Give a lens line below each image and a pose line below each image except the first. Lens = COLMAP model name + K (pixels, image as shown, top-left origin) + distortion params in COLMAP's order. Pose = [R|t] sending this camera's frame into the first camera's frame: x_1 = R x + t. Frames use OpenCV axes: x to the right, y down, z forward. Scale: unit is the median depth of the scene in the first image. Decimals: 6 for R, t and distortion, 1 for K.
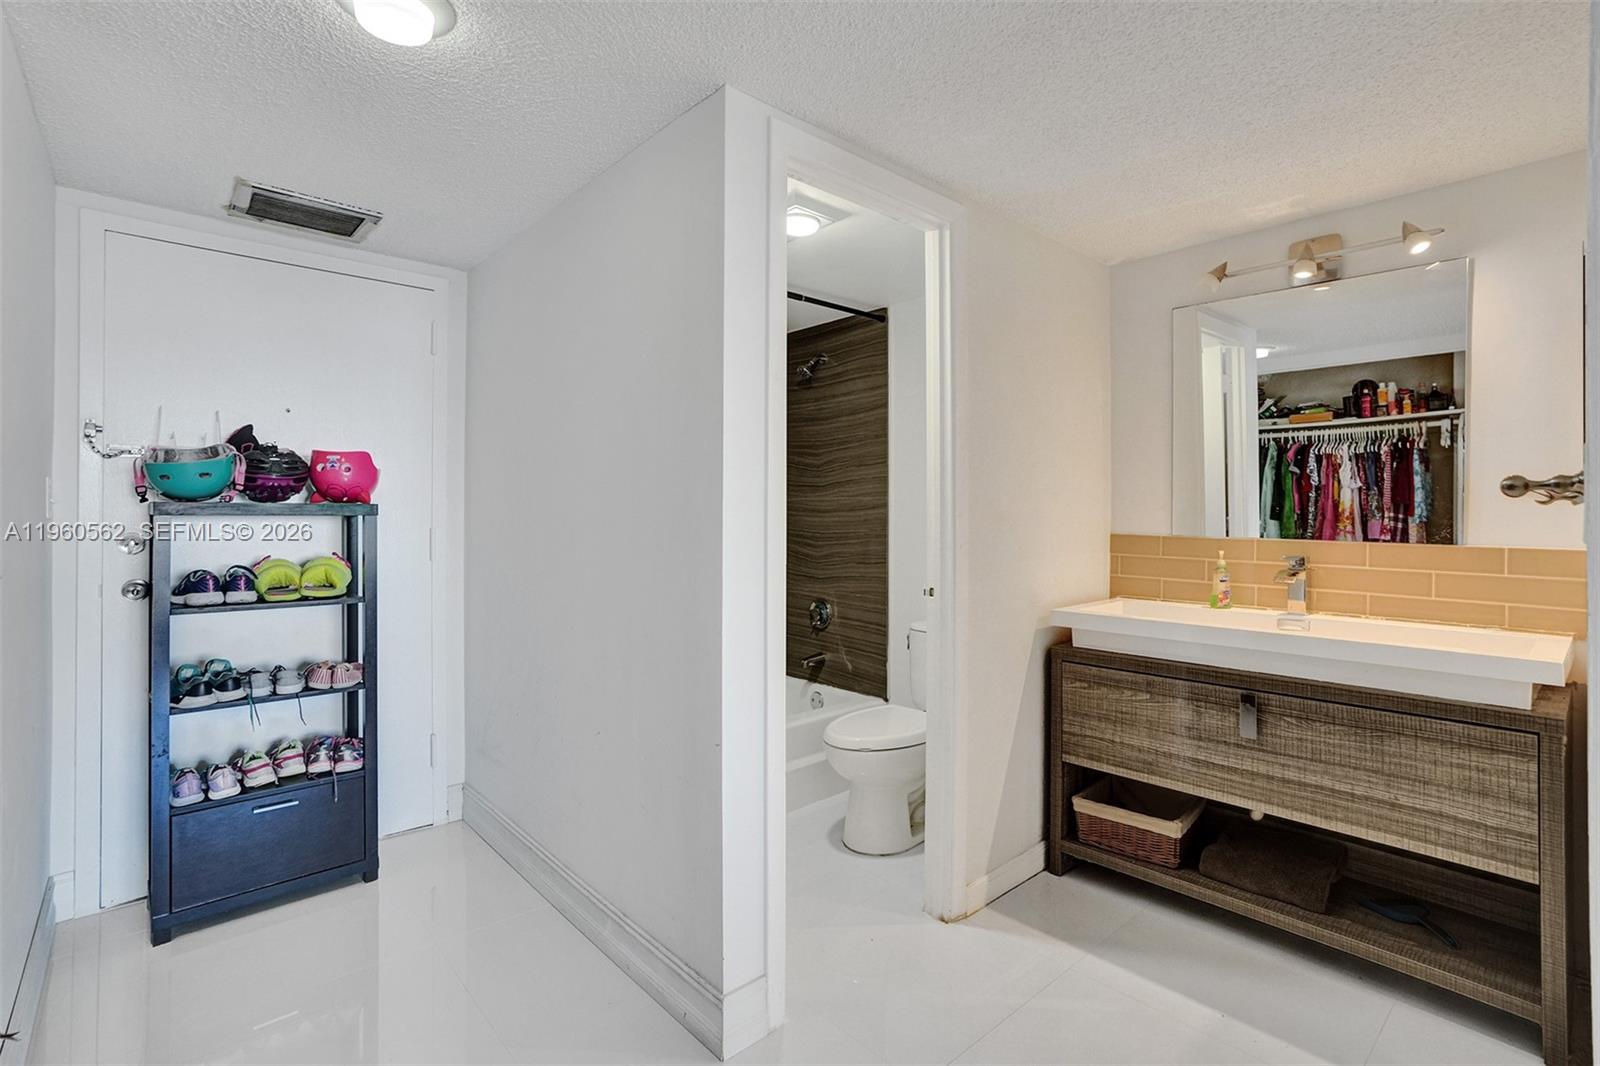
lens RADIAL K [[732.0, 0, 837.8], [0, 732.0, 506.8], [0, 0, 1]] dist [-0.023890, 0.028216]
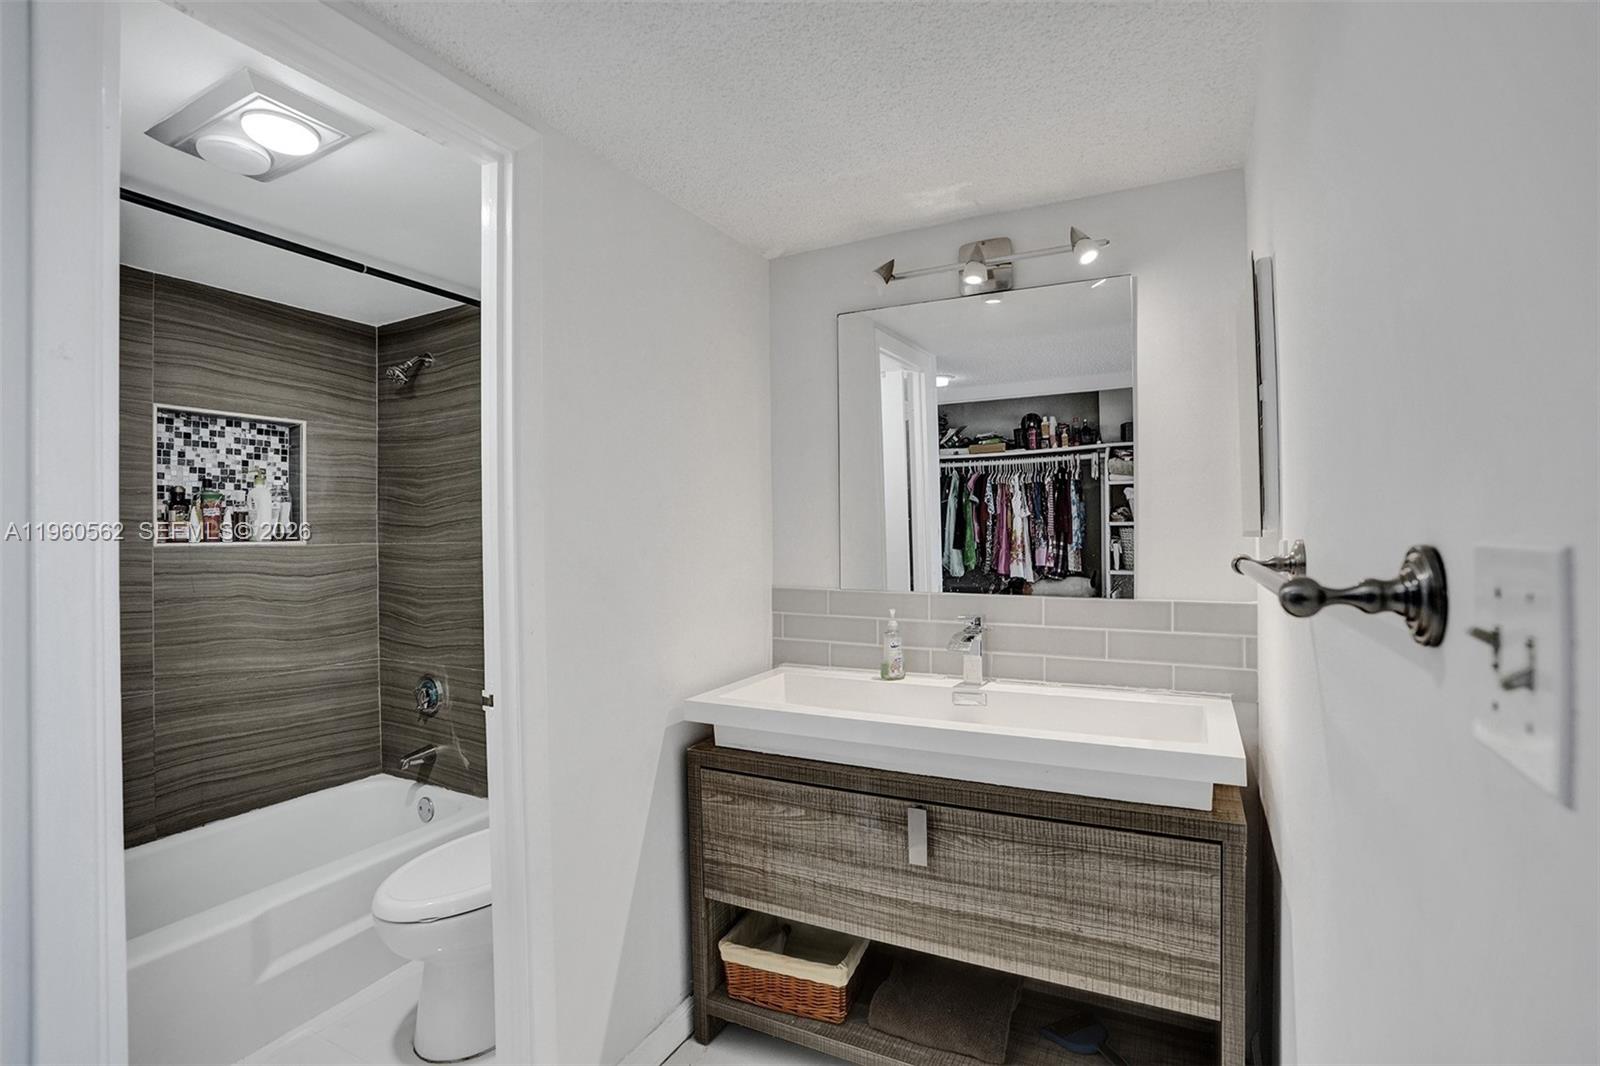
lens RADIAL K [[743.6, 0, 800.0], [0, 743.6, 533.0], [0, 0, 1]] dist [-0.000780, 0.000591]
pose [[0.947152, -0.016007, 0.320385, 0.160834], [0.015166, 0.999872, 0.005122, -0.032573], [-0.320426, 0.000007, 0.947273, 0.238410]]
